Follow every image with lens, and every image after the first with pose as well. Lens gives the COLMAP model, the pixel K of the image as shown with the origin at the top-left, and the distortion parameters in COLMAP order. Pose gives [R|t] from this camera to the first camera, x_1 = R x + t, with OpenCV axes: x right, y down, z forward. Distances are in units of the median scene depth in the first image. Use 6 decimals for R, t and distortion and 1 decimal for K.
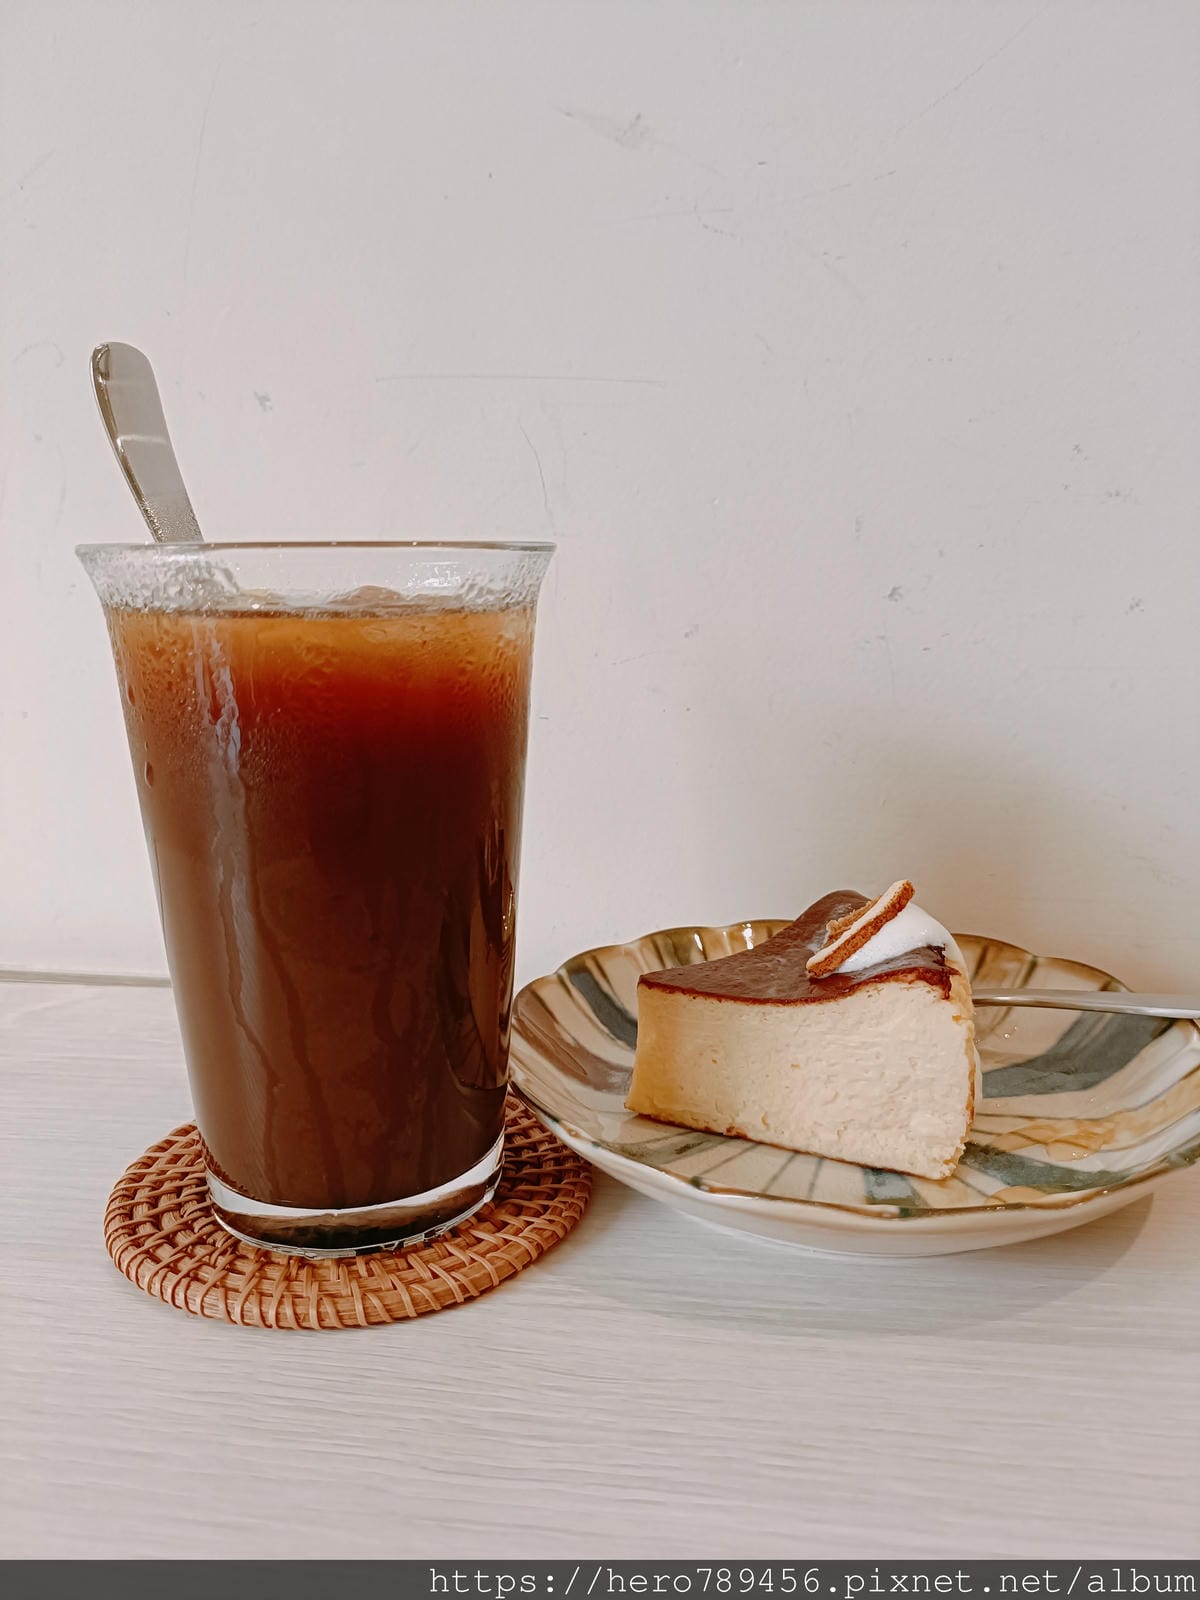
lens RADIAL K [[1219.1, 0, 600.0], [0, 1219.1, 800.0], [0, 0, 1]] dist [-0.006459, 0.002169]
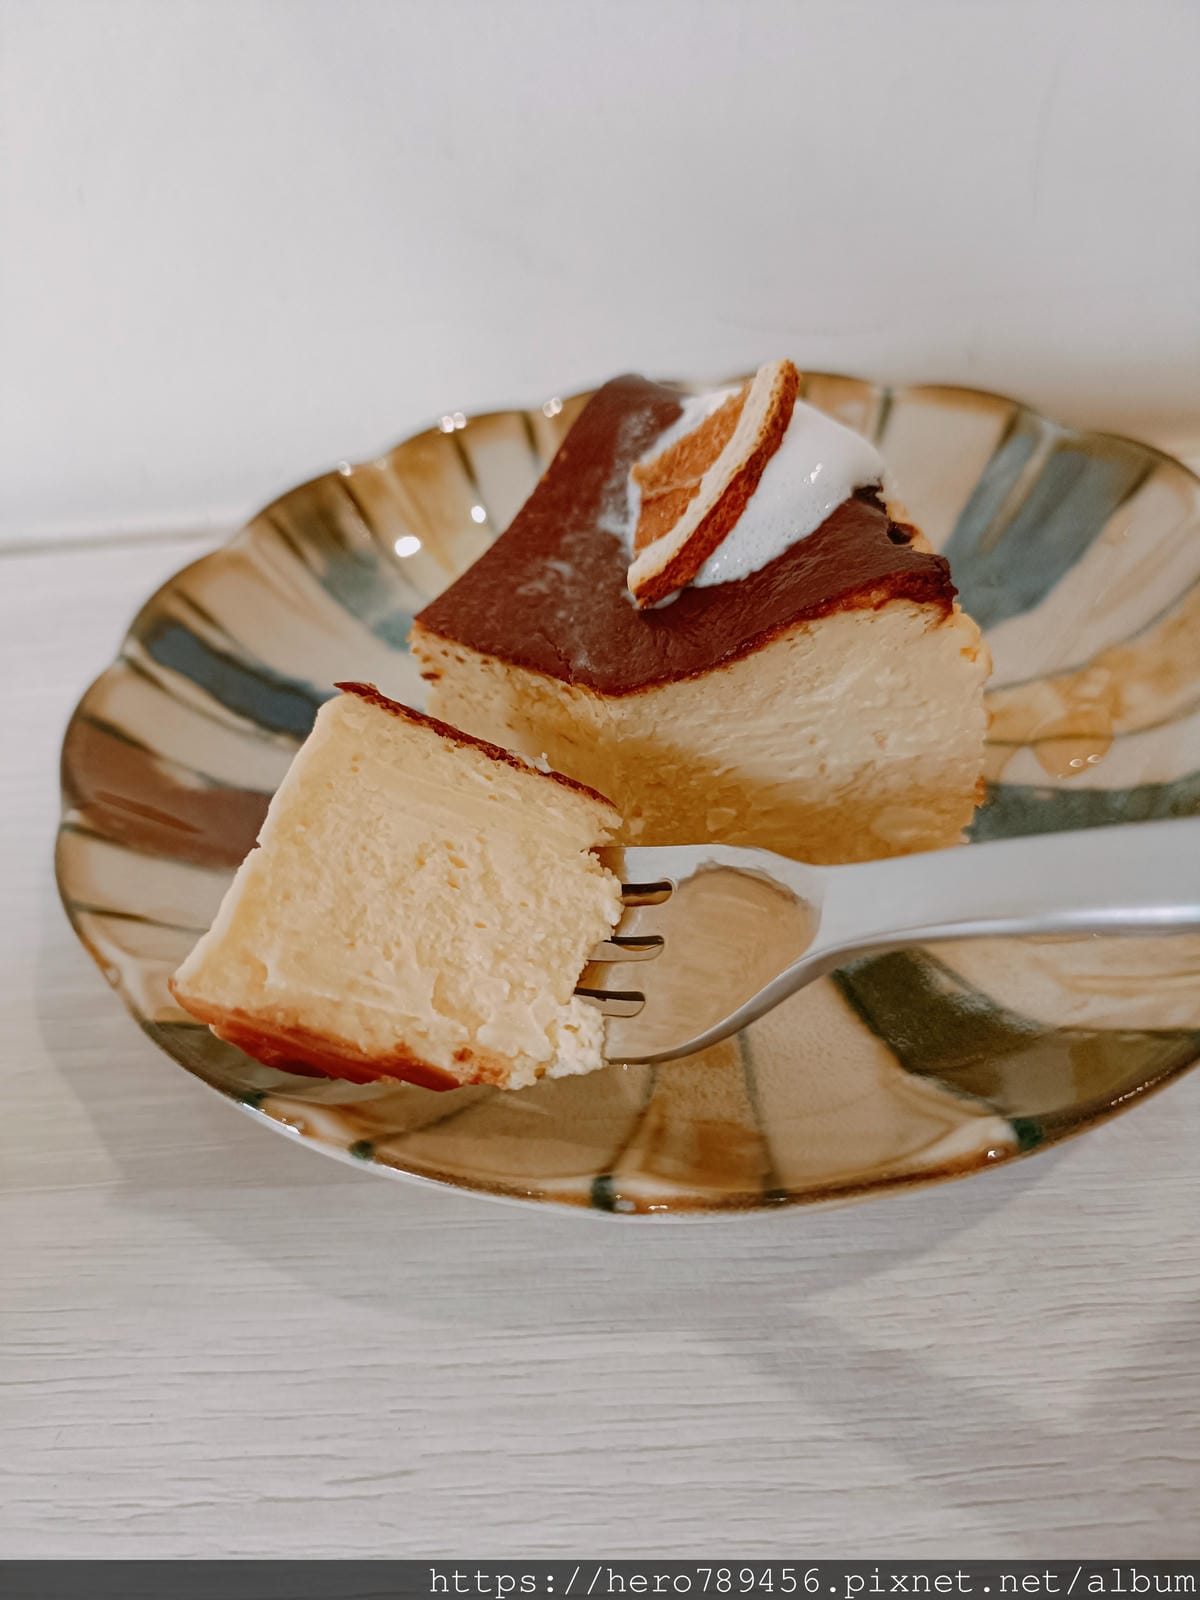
lens RADIAL K [[1229.0, 0, 600.0], [0, 1229.0, 800.0], [0, 0, 1]] dist [-0.024132, 0.001094]
pose [[0.916639, -0.330250, 0.225184, 0.018009], [0.176496, 0.839871, 0.513290, -0.050507], [-0.358640, -0.430757, 0.828146, 0.562635]]
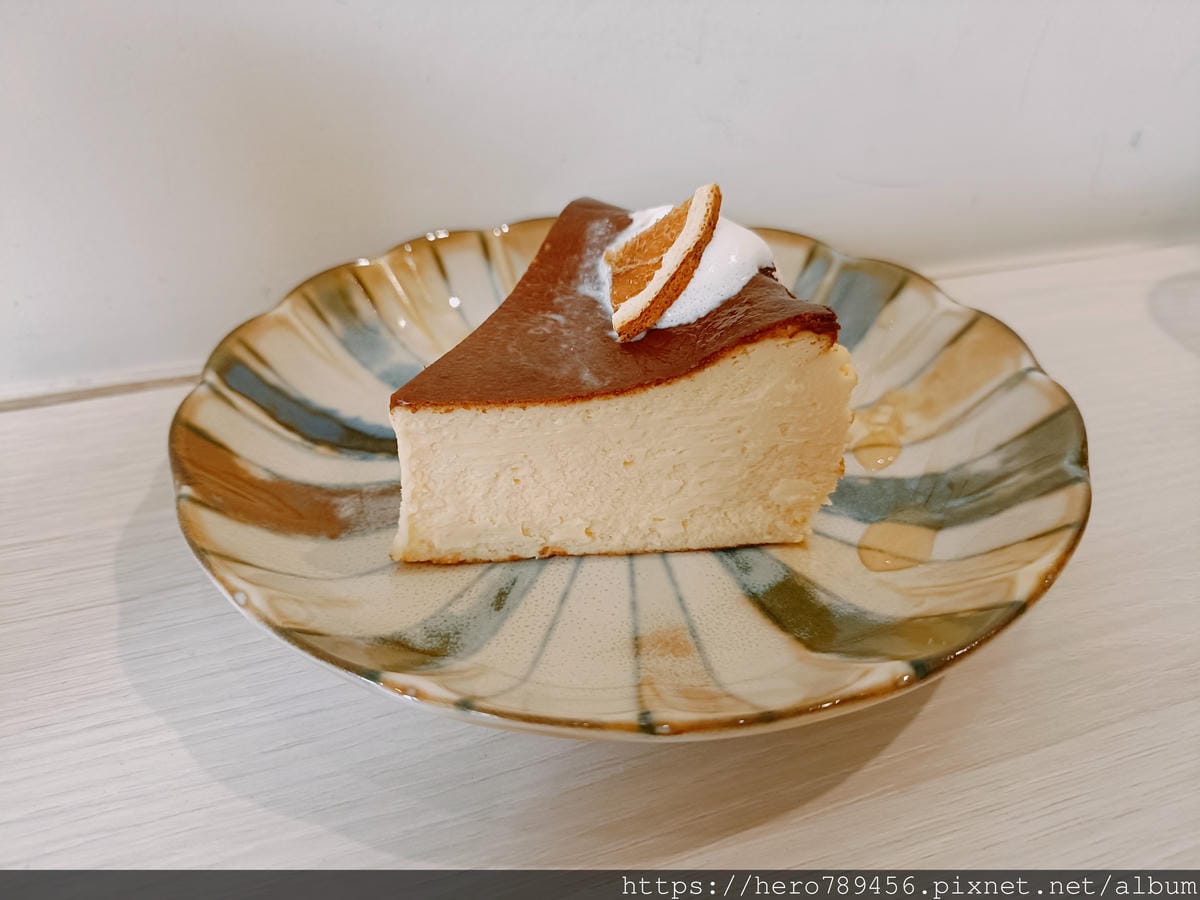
lens RADIAL K [[914.3, 0, 600.0], [0, 914.3, 450.0], [0, 0, 1]] dist [-0.006459, 0.002169]
pose [[0.854371, -0.291895, 0.429938, -0.095553], [0.090401, 0.898209, 0.430172, -0.034422], [-0.511739, -0.328660, 0.793792, 0.555410]]
